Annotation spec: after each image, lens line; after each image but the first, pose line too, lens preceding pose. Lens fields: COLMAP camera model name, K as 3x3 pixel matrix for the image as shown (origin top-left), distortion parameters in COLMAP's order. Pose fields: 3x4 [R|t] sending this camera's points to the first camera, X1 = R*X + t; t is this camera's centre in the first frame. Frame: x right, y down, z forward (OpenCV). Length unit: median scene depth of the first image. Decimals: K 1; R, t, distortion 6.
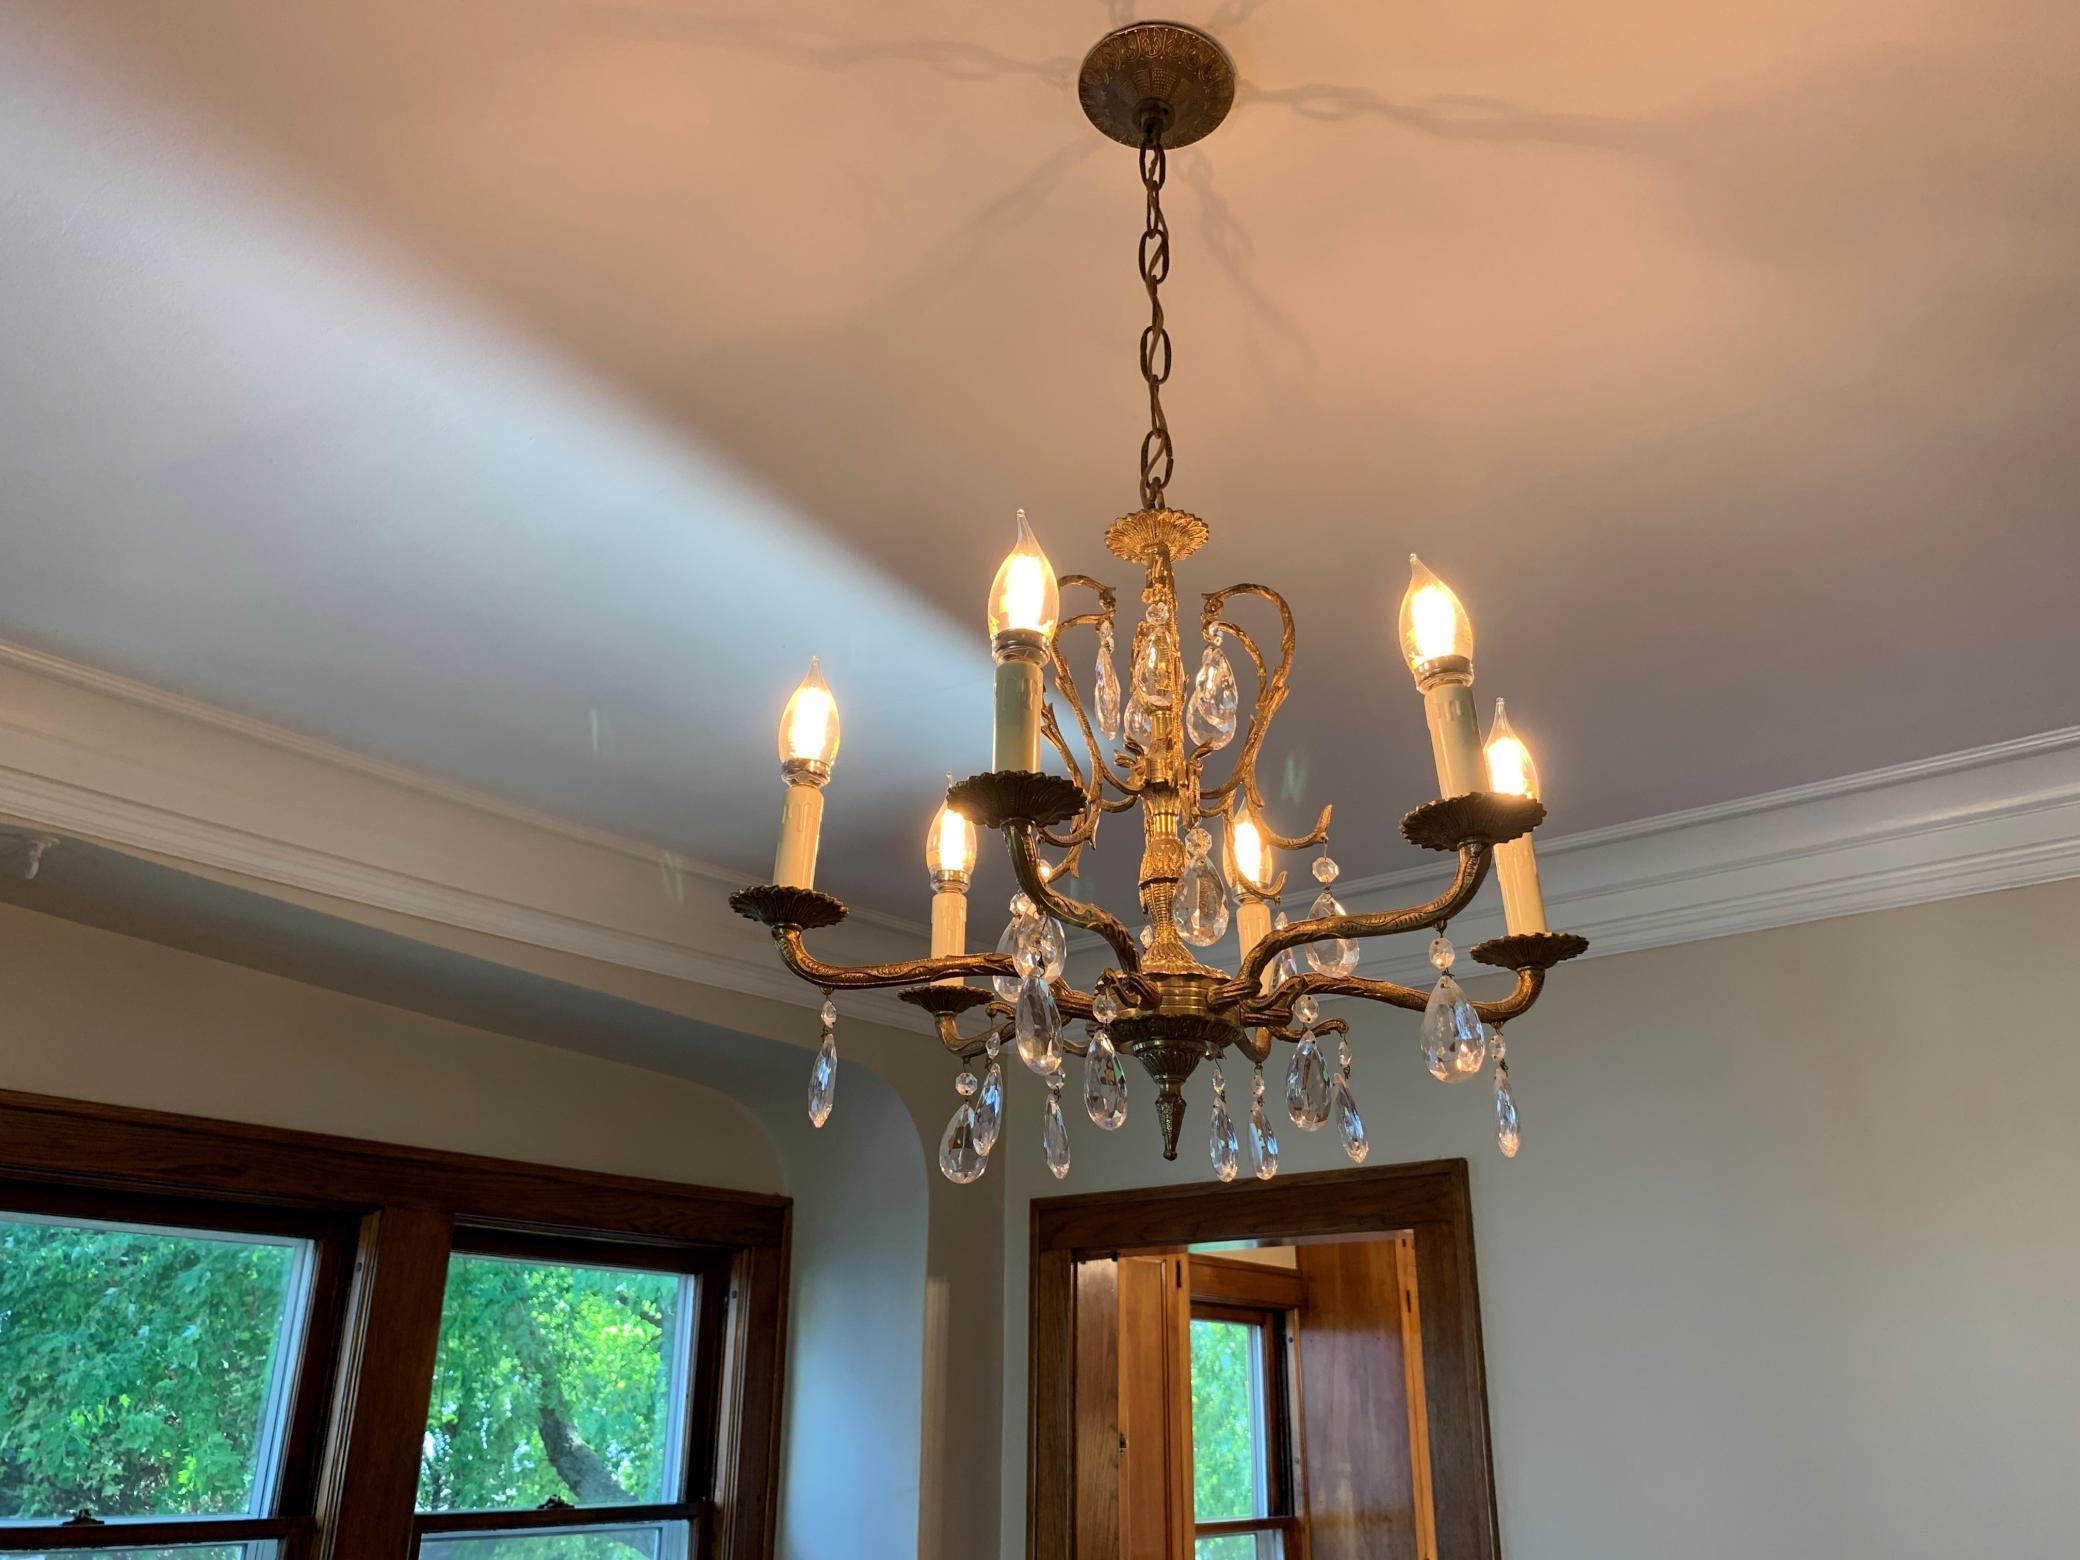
lens RADIAL K [[1678.7, 0, 1041.1], [0, 1678.7, 790.8], [0, 0, 1]] dist [-0.029240, -0.000171]
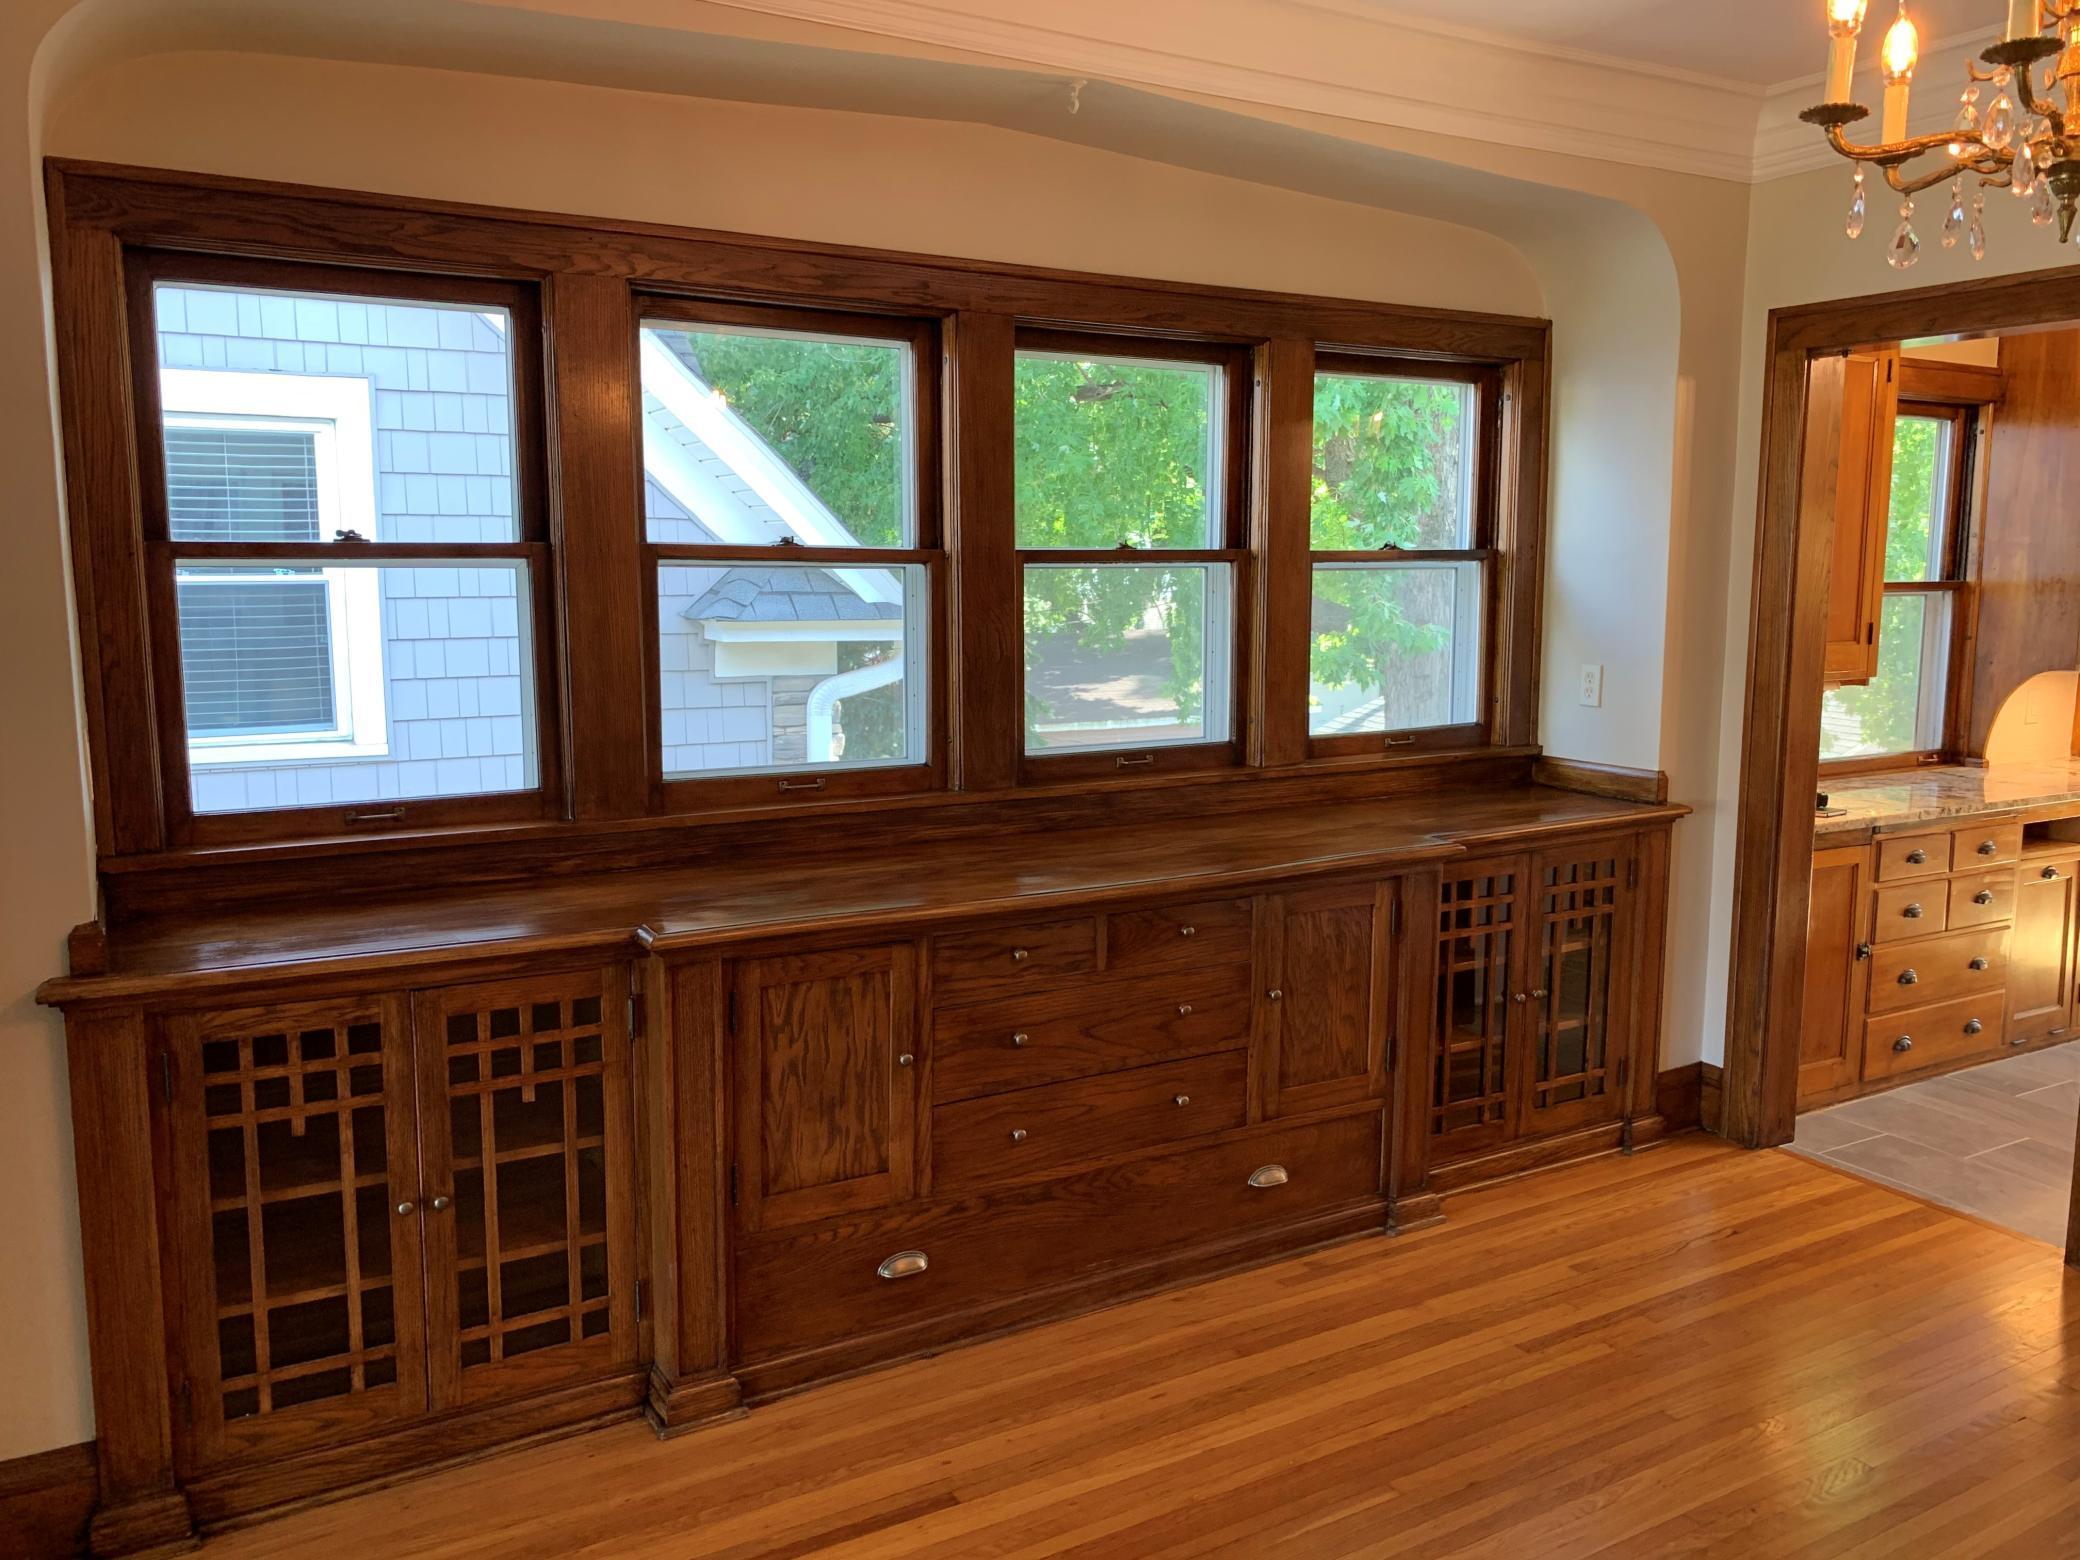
lens RADIAL K [[1610.2, 0, 1035.5], [0, 1610.2, 772.2], [0, 0, 1]] dist [0.010927, -0.002519]
pose [[0.937410, 0.045137, -0.345290, -0.086514], [0.124812, 0.882135, 0.454158, -0.054224], [0.325092, -0.468828, 0.821289, -0.277035]]
